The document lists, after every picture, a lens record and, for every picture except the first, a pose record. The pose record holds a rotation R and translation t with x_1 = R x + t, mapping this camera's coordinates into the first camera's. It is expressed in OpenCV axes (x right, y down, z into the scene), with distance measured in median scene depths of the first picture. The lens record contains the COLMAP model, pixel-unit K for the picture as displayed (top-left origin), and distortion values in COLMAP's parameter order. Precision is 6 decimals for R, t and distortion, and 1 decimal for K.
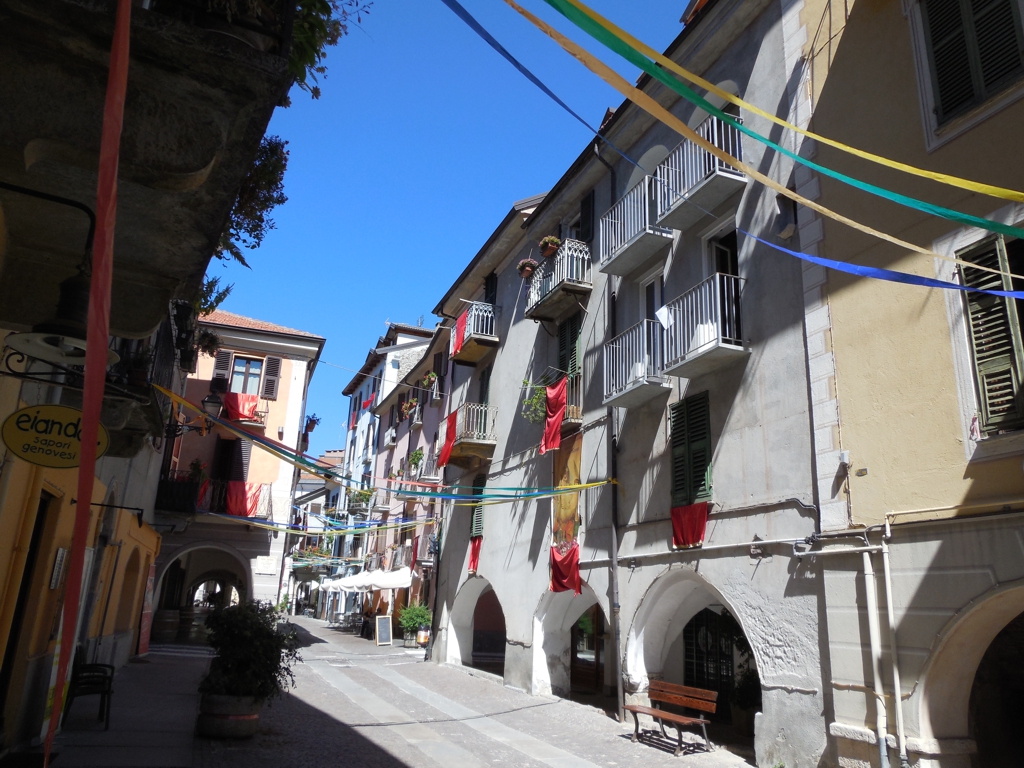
lens RADIAL K [[752.3, 0, 512.4], [0, 752.3, 380.6], [0, 0, 1]] dist [-0.011203, -0.002128]
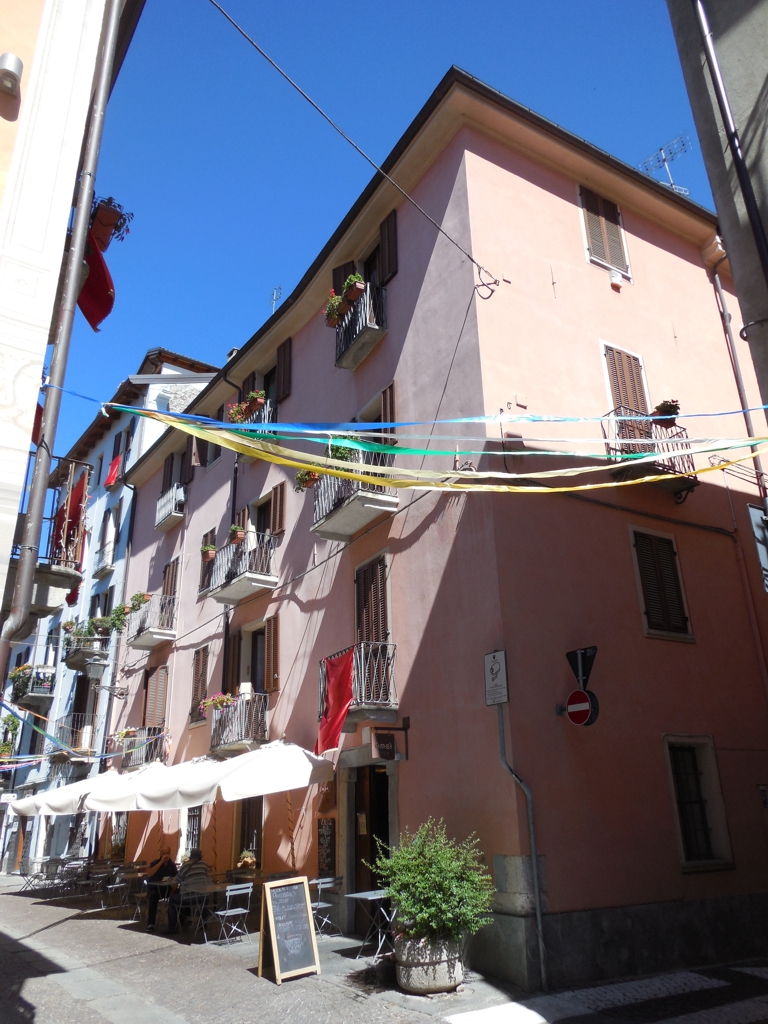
lens RADIAL K [[752.3, 0, 384.4], [0, 752.3, 516.5], [0, 0, 1]] dist [-0.011203, -0.002128]
pose [[0.966732, 0.039287, 0.252757, -0.144728], [-0.015861, 0.995440, -0.094061, 0.124716], [-0.255300, 0.086923, 0.962947, 0.441525]]
